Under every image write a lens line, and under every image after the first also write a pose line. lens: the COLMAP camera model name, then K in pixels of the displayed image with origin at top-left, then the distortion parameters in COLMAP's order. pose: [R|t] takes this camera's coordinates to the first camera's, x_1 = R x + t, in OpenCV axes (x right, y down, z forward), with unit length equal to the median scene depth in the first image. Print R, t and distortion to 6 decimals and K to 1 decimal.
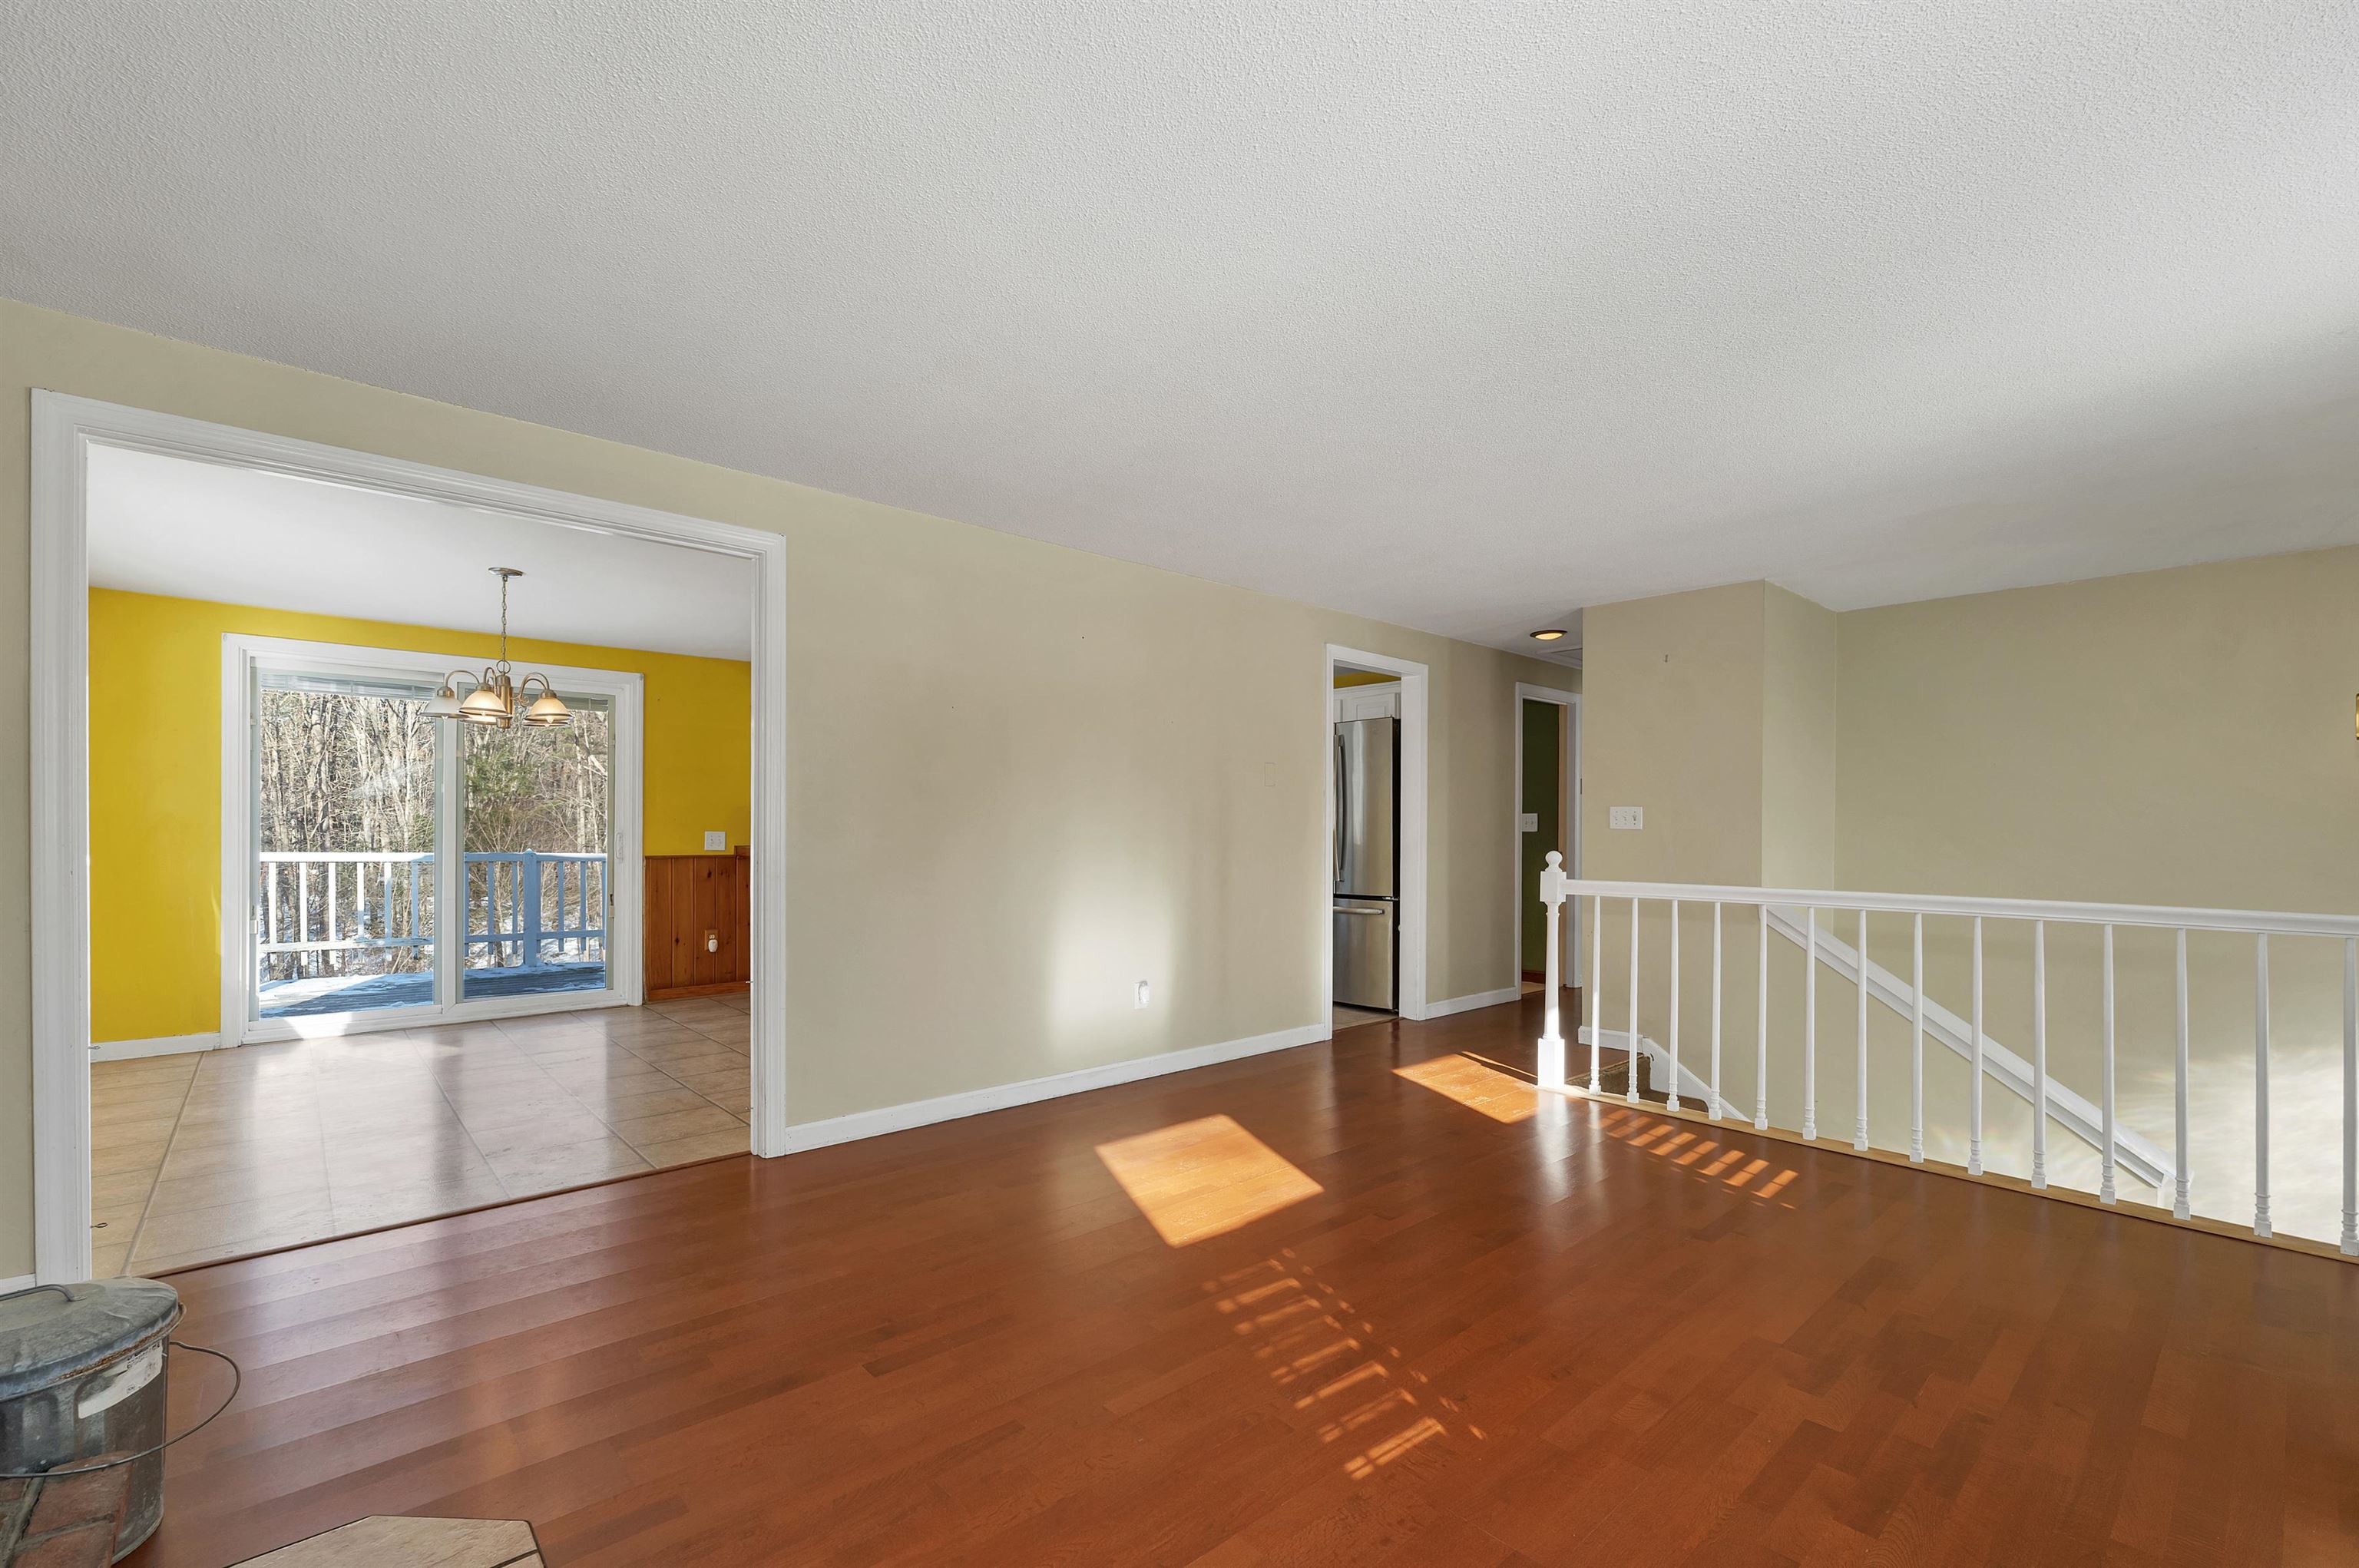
lens RADIAL K [[992.5, 0, 1178.7], [0, 992.5, 818.0], [0, 0, 1]] dist [0.001806, 0.000079]
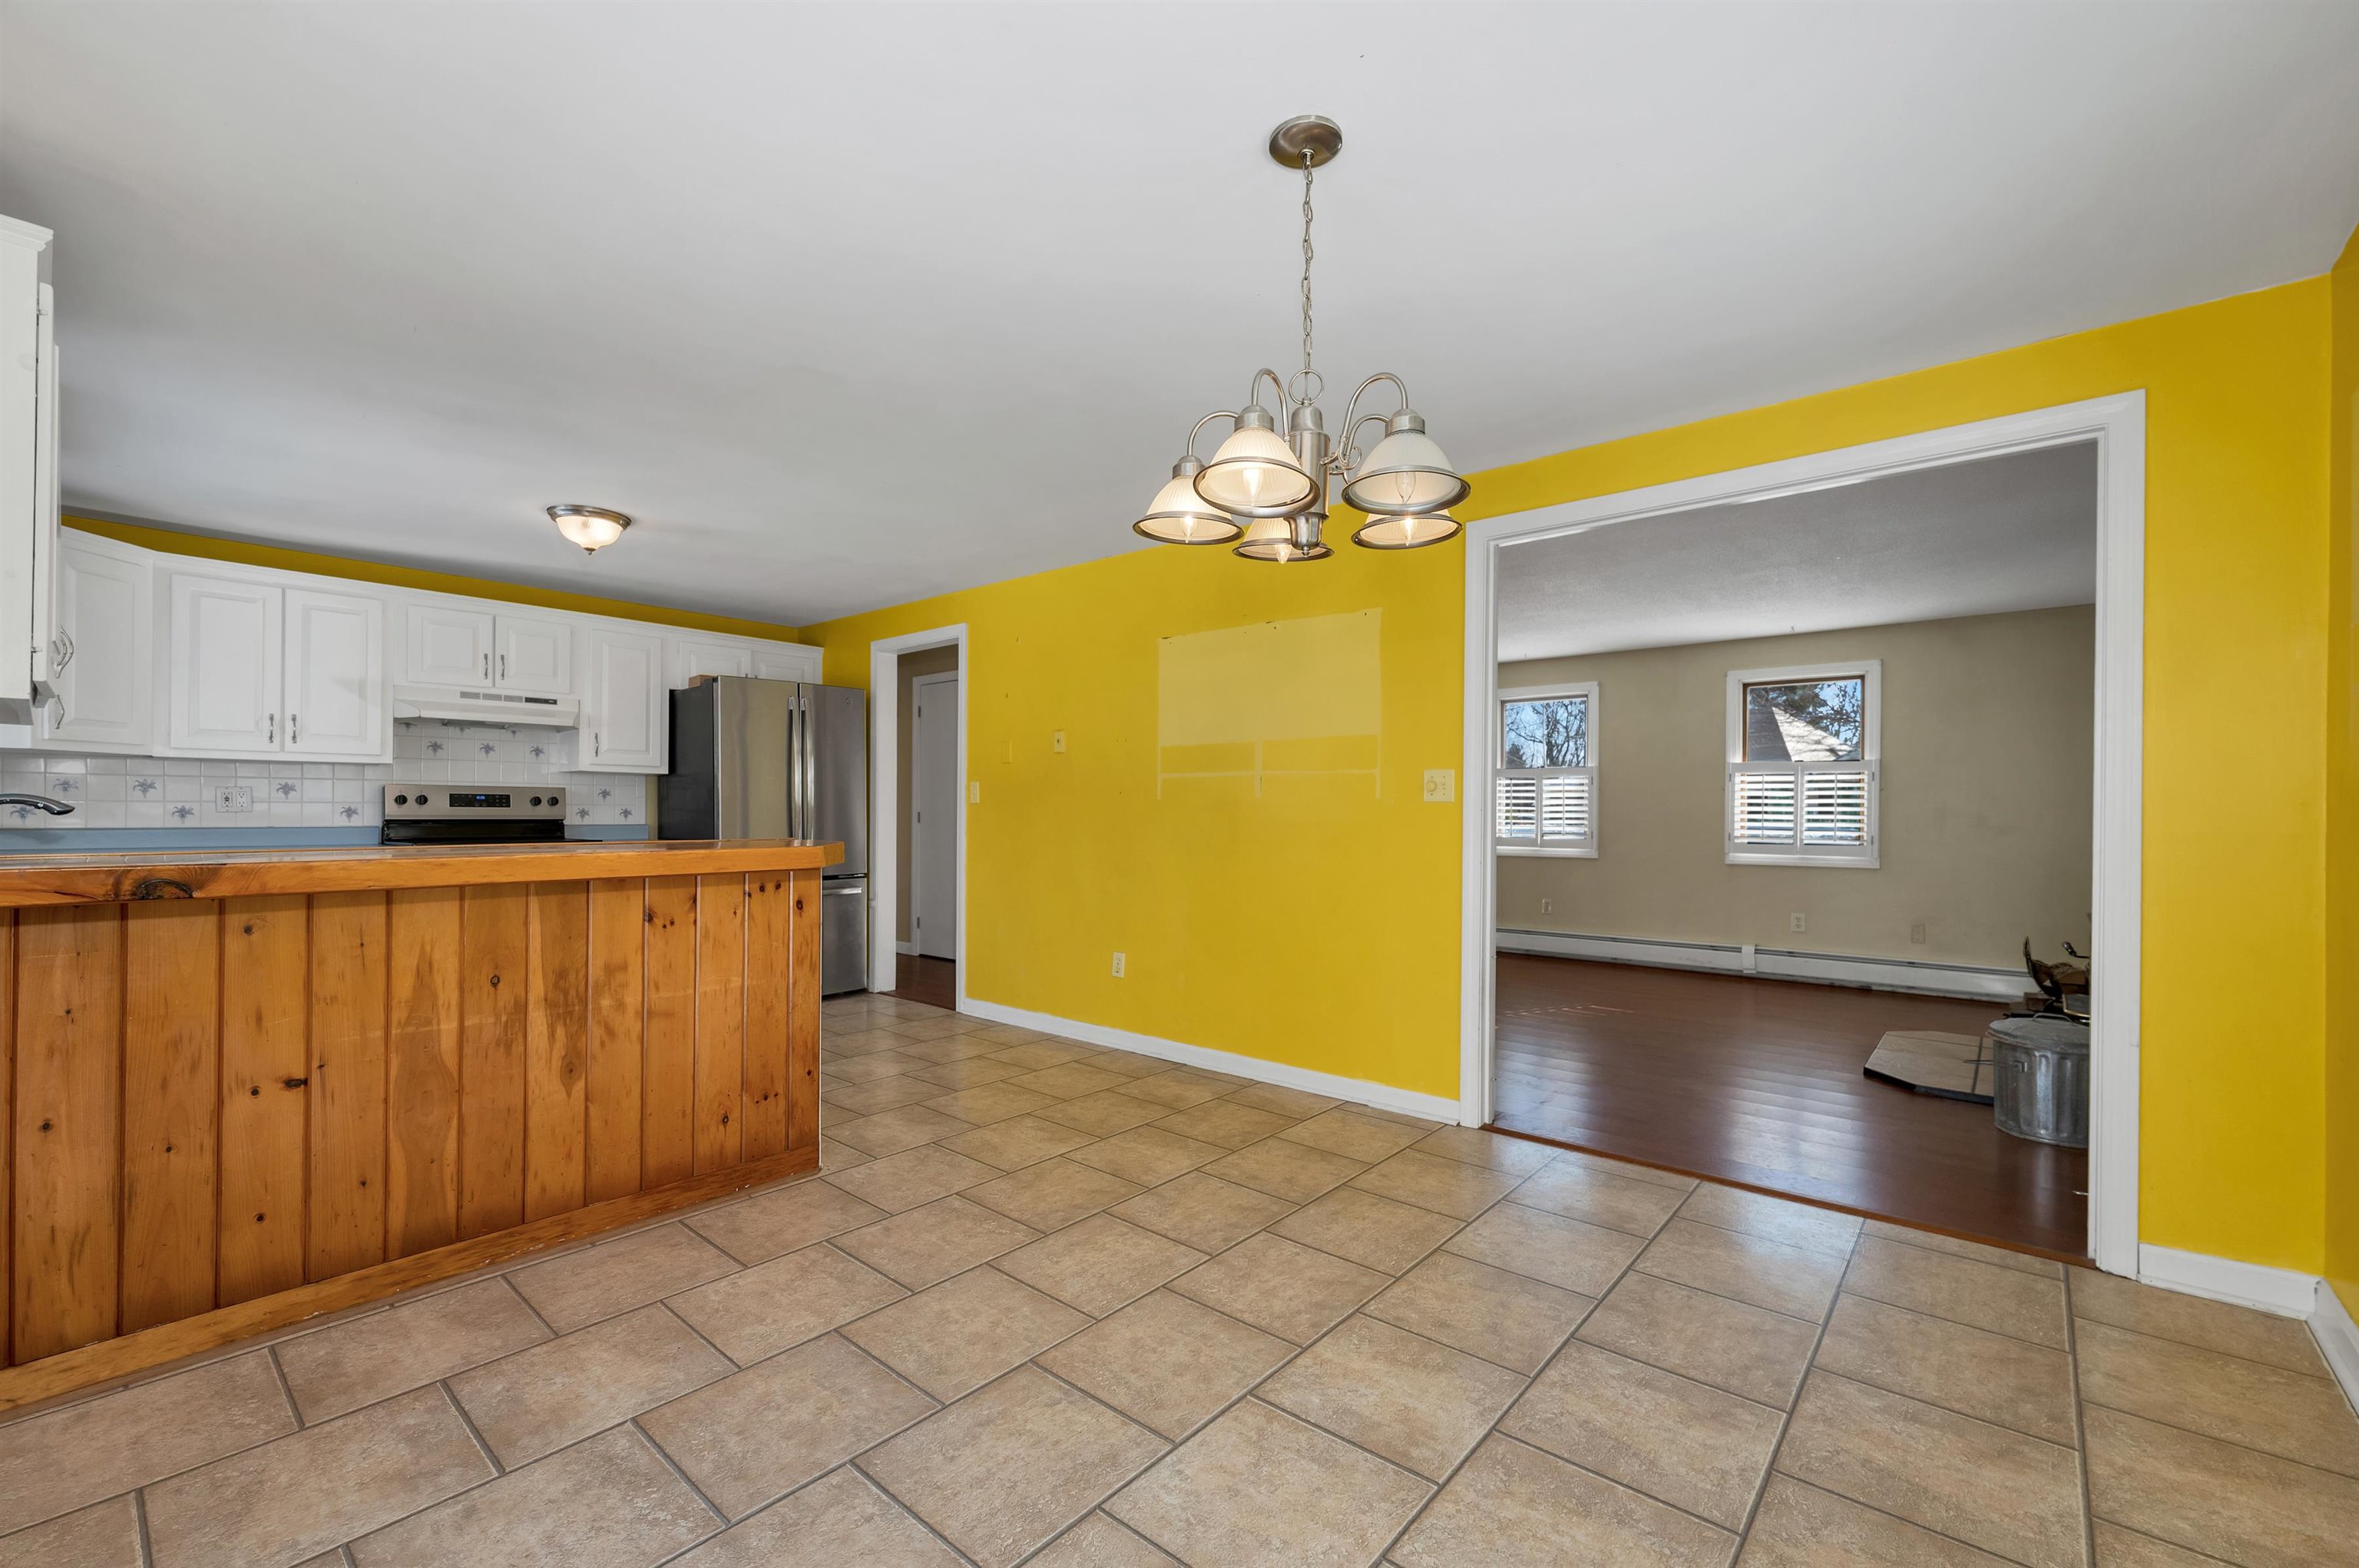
lens RADIAL K [[975.5, 0, 1174.9], [0, 975.5, 809.5], [0, 0, 1]] dist [0.000753, 0.000042]
pose [[-0.124389, -0.003535, 0.992227, -0.918245], [-0.016933, 0.999856, 0.001439, 0.011814], [-0.992089, -0.016623, -0.124431, 0.958376]]
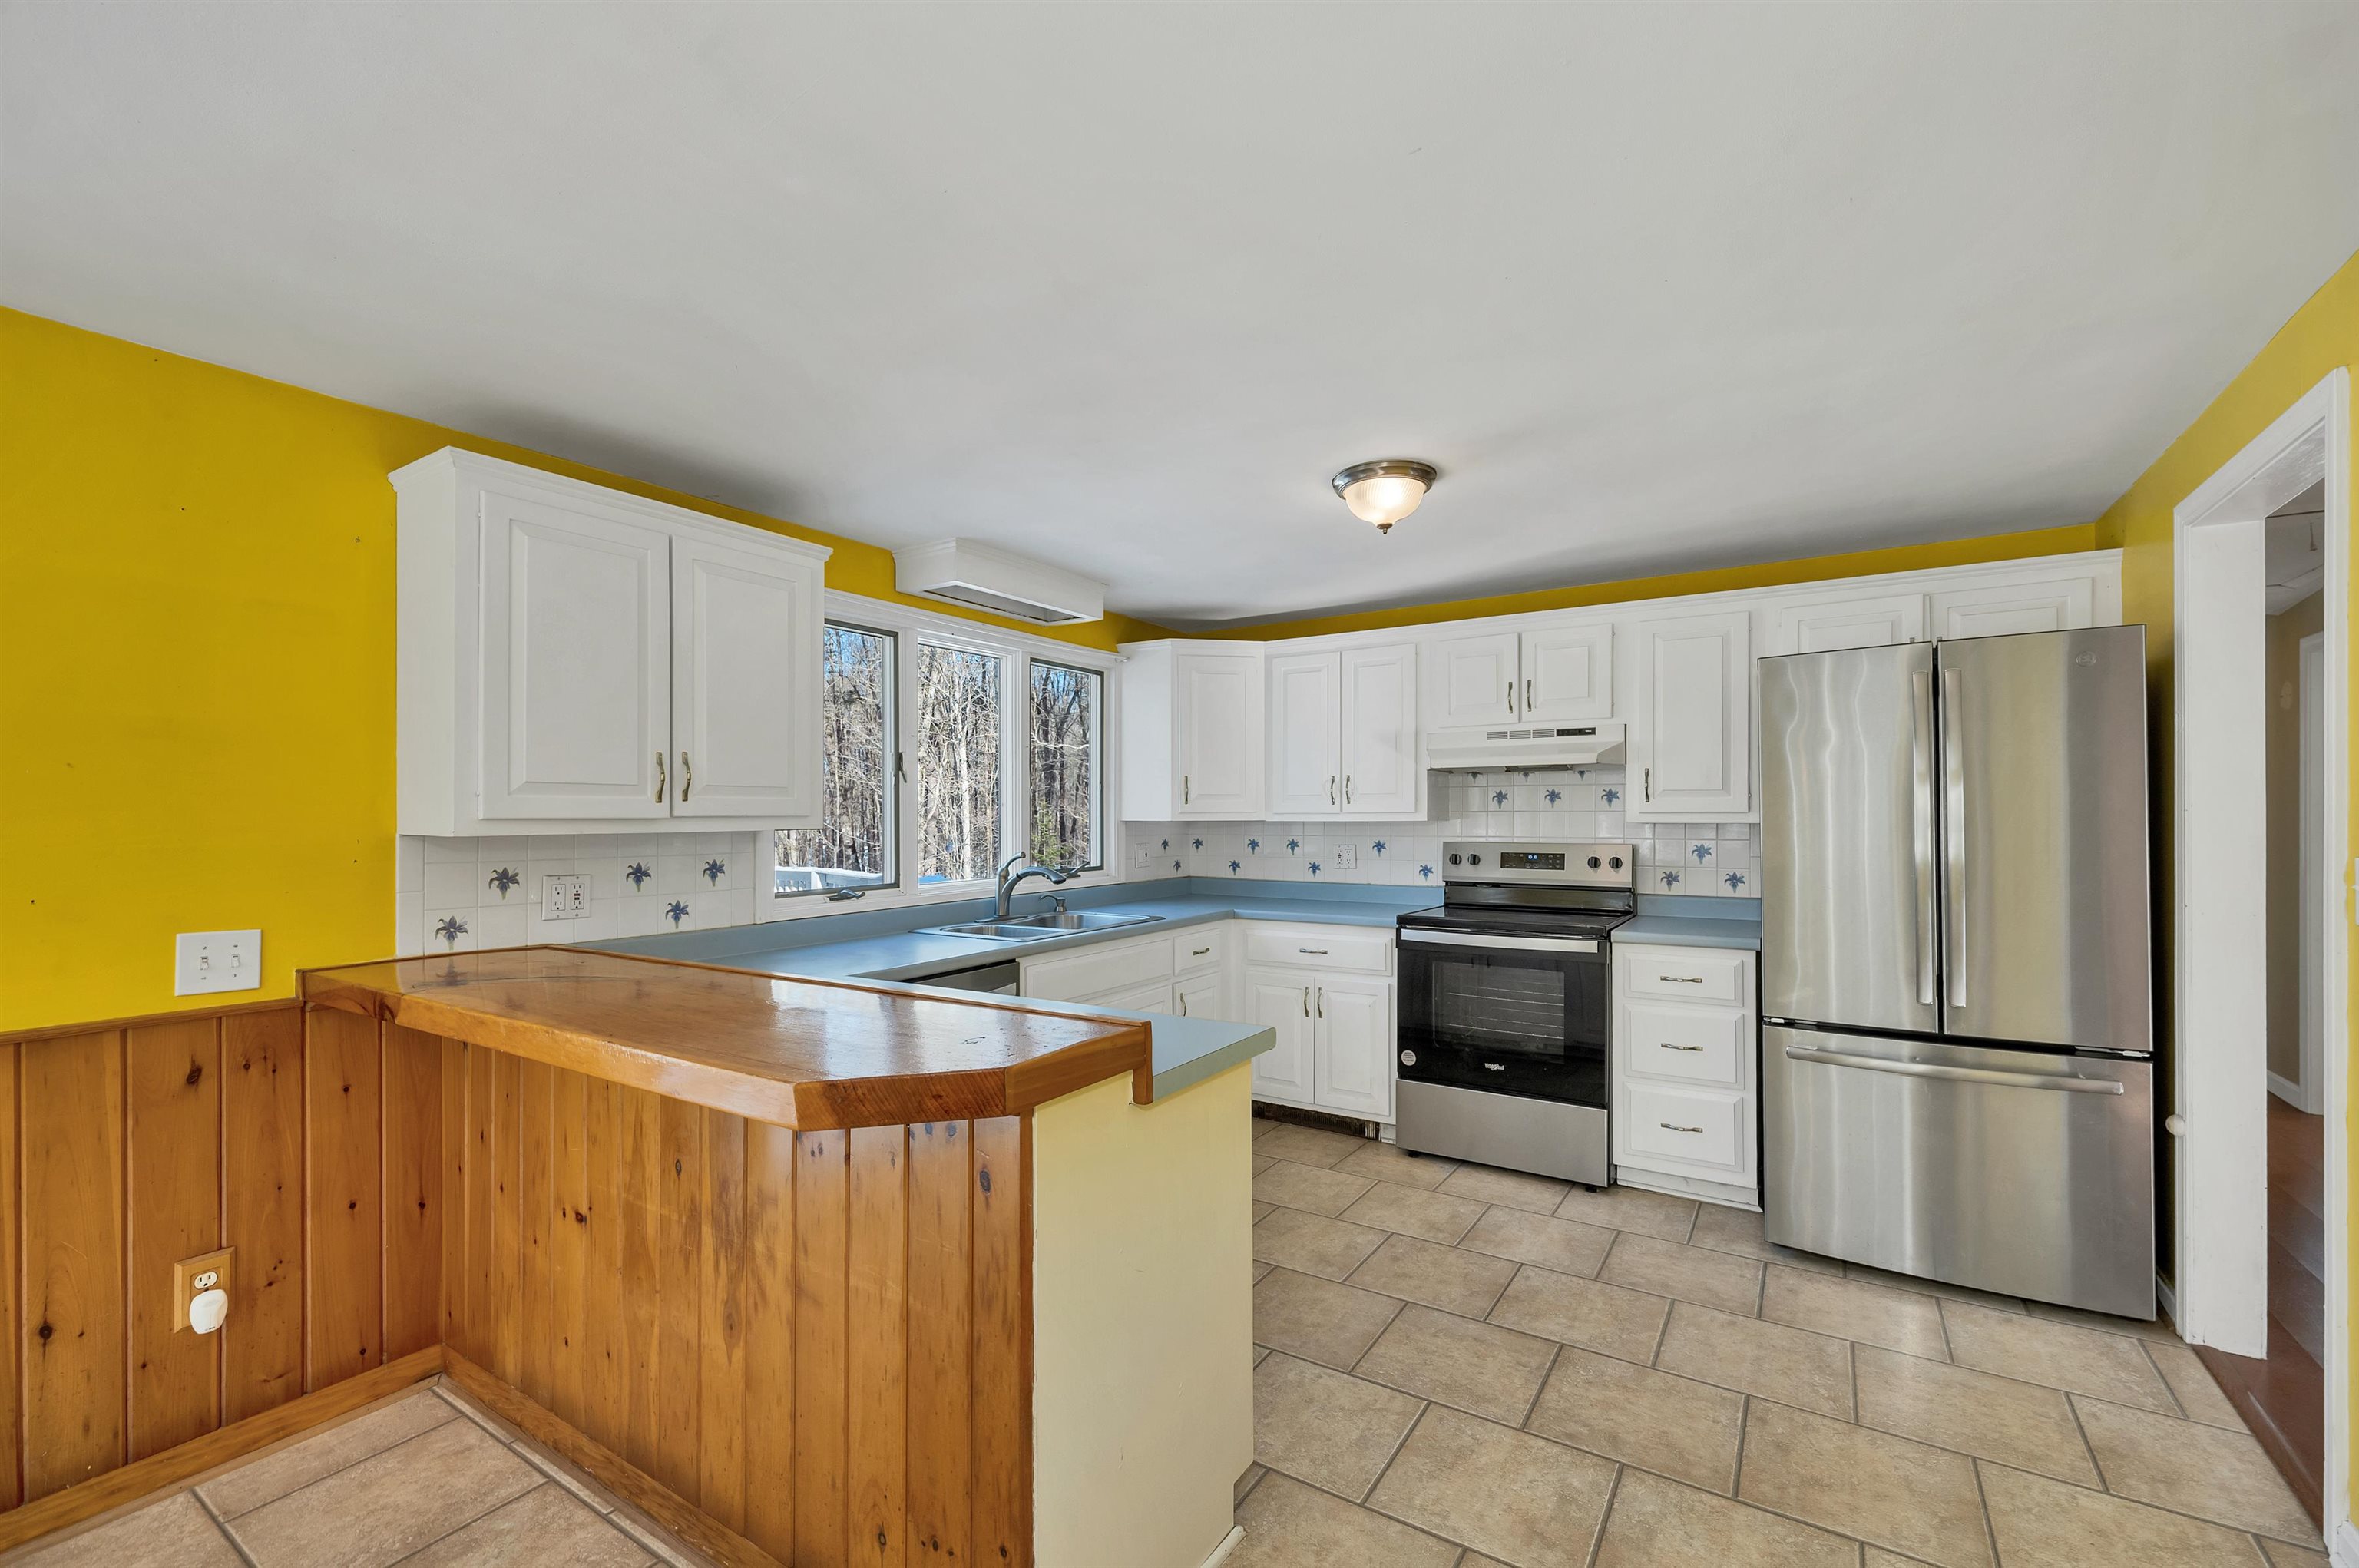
lens RADIAL K [[979.6, 0, 1185.3], [0, 979.6, 809.9], [0, 0, 1]] dist [-0.000158, -0.000533]
pose [[0.964408, -0.005664, 0.264360, -0.339656], [0.004433, 0.999976, 0.005253, -0.031818], [-0.264383, -0.003894, 0.964410, 0.827888]]
